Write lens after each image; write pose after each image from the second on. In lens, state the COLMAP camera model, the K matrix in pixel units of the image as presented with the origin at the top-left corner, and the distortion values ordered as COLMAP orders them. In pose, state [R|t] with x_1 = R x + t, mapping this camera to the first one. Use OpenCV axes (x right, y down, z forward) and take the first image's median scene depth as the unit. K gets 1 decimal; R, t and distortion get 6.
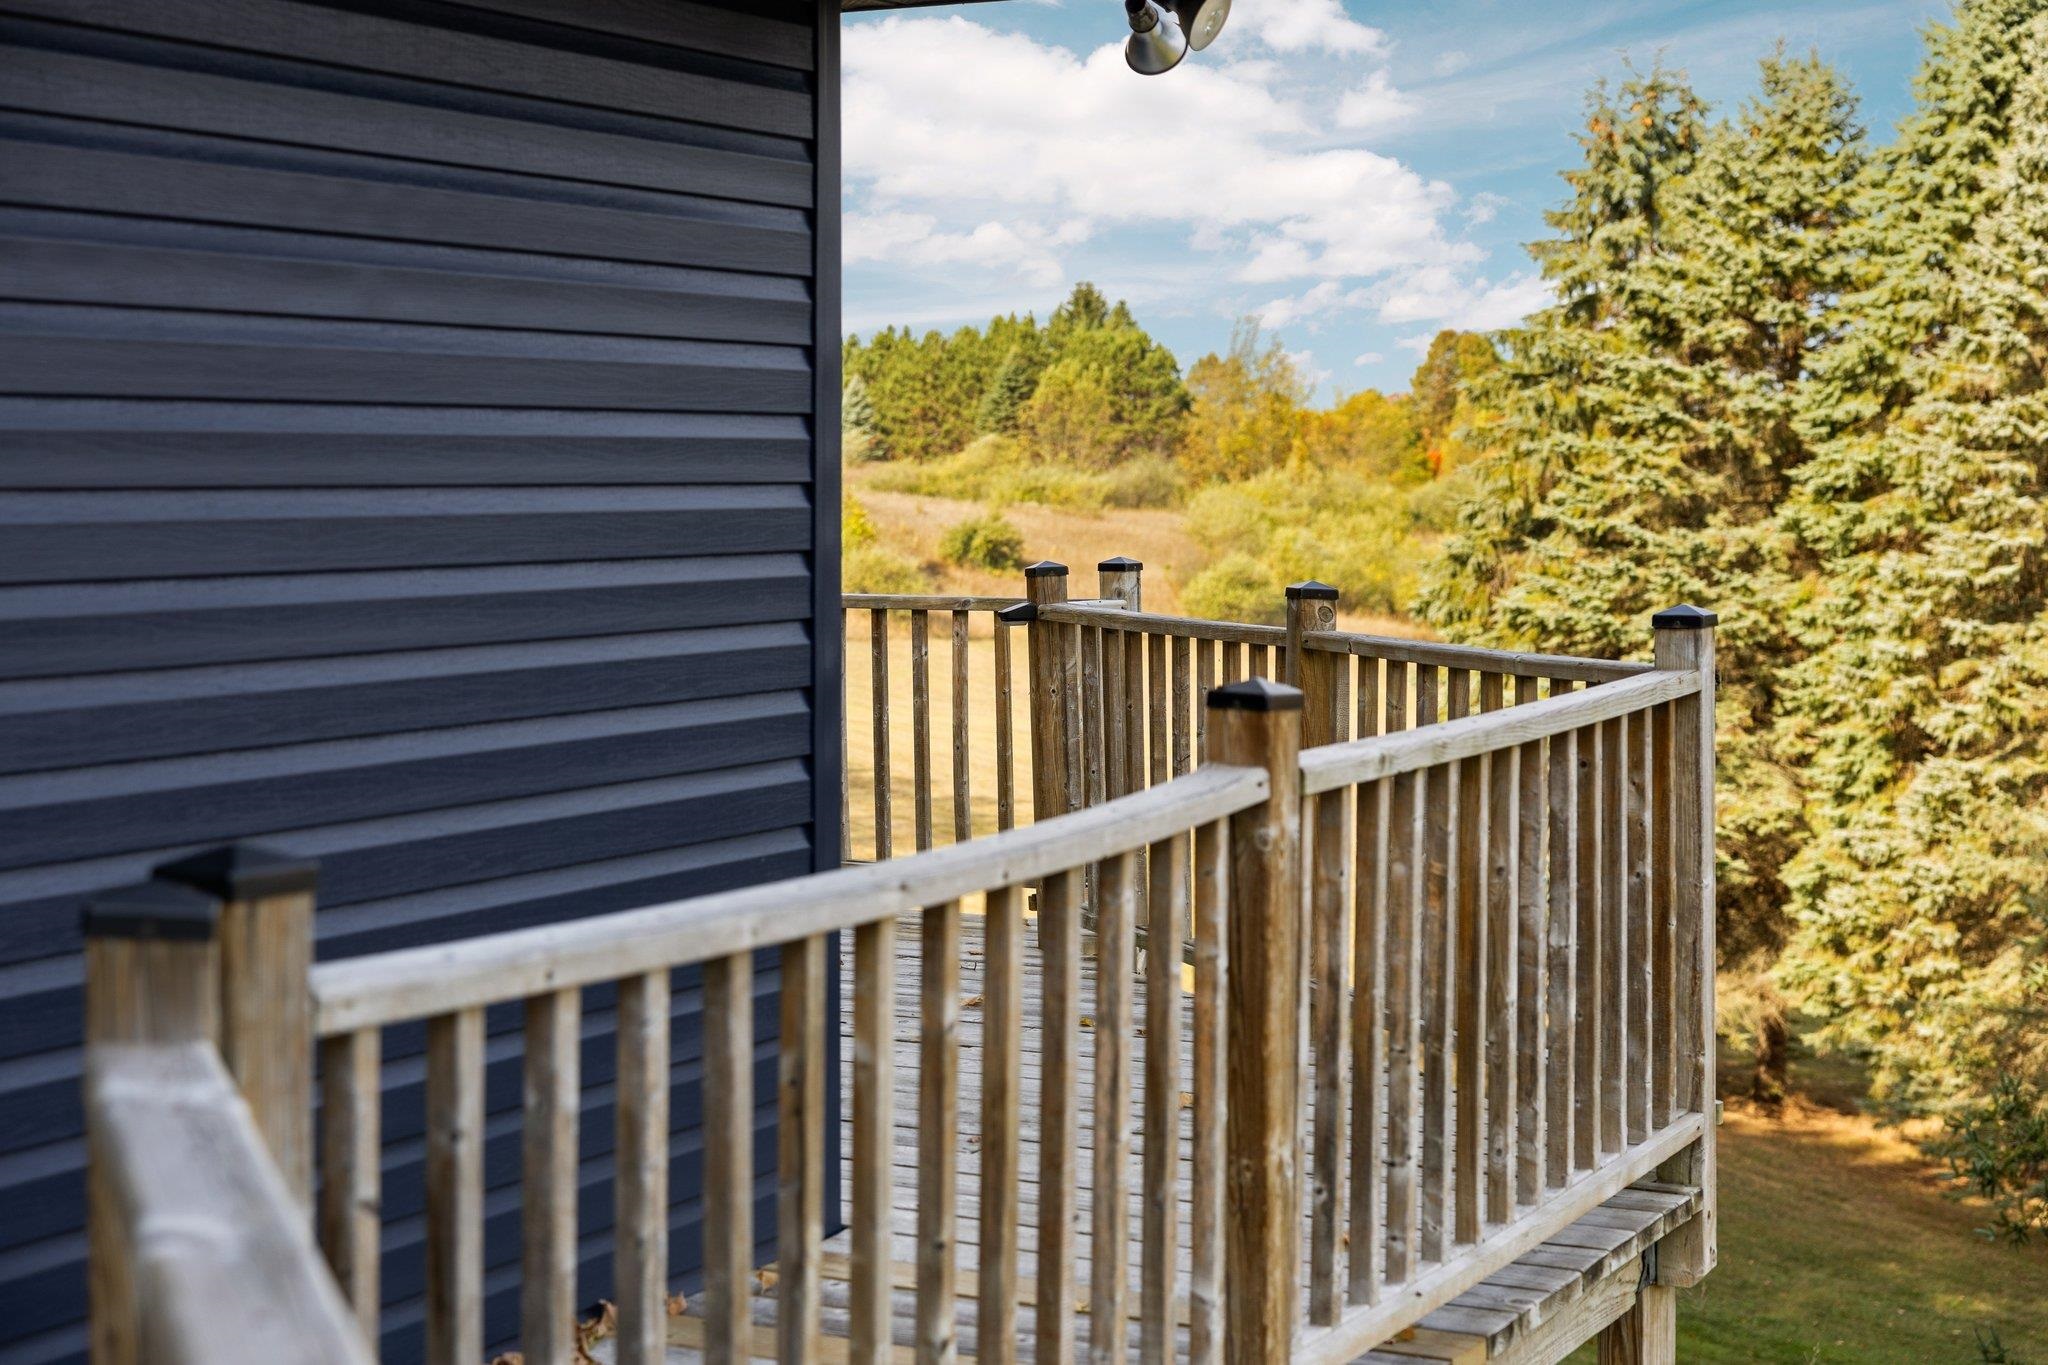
lens RADIAL K [[3401.9, 0, 1057.4], [0, 3401.9, 565.0], [0, 0, 1]] dist [0.080126, 0.000000]
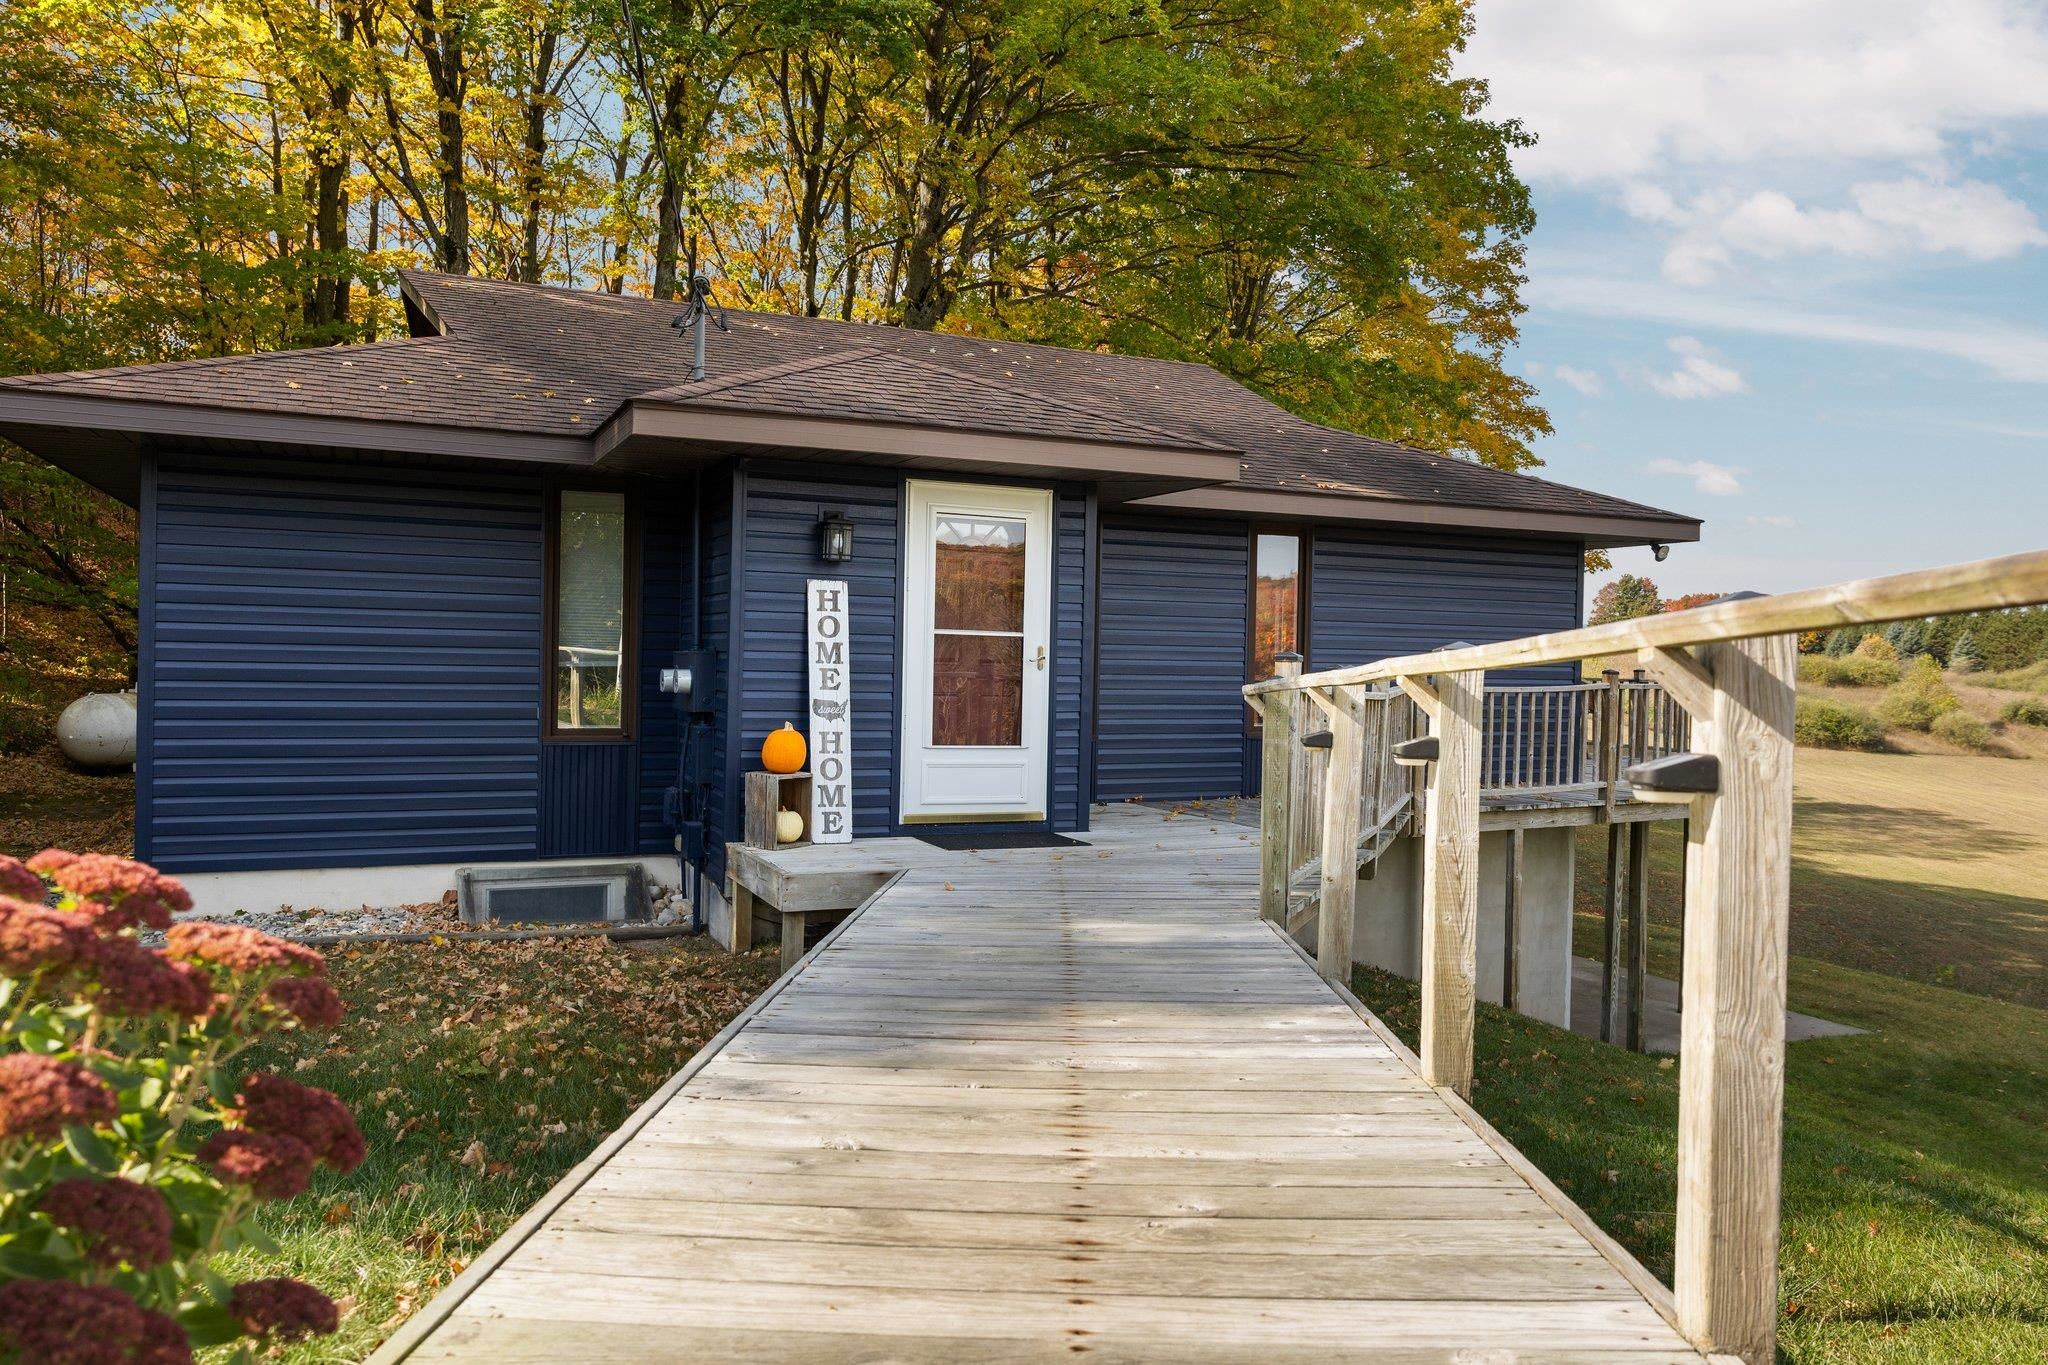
lens RADIAL K [[1413.0, 0, 1025.0], [0, 1413.0, 677.6], [0, 0, 1]] dist [0.003878, 0.002457]
pose [[0.793157, 0.025614, -0.608478, 0.066239], [-0.038405, 0.999230, -0.007998, 0.009368], [0.607805, 0.029713, 0.793531, -0.140666]]
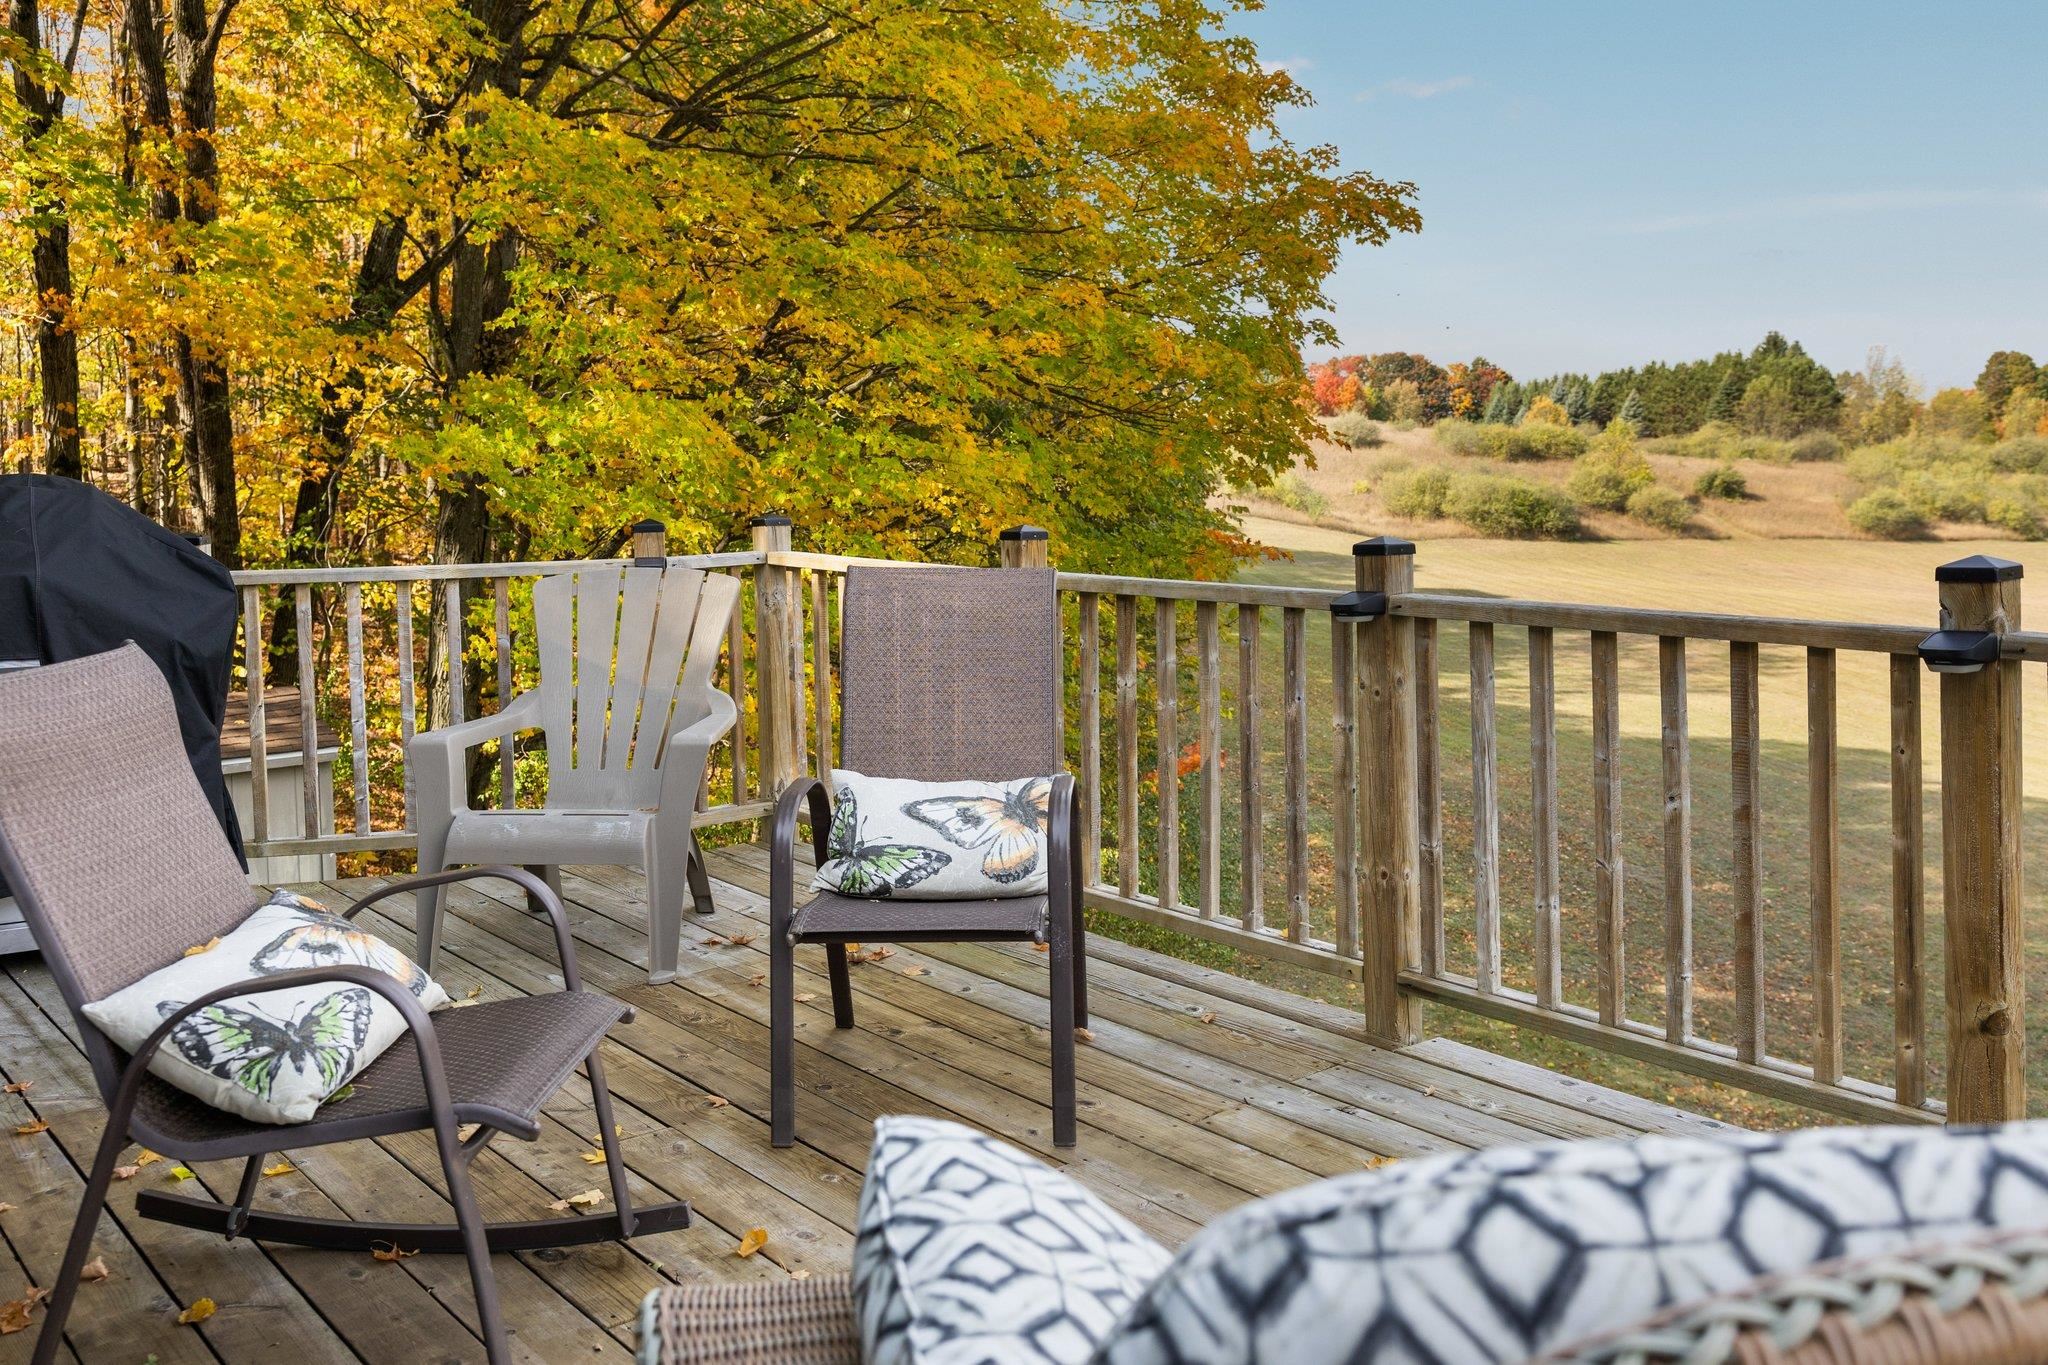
lens RADIAL K [[1761.9, 0, 1048.4], [0, 1761.9, 589.6], [0, 0, 1]] dist [0.000433, 0.008613]
pose [[0.931537, 0.009193, -0.363531, -0.050186], [0.009773, 0.998686, 0.050297, -0.002690], [0.363516, -0.050407, 0.930223, 0.143340]]
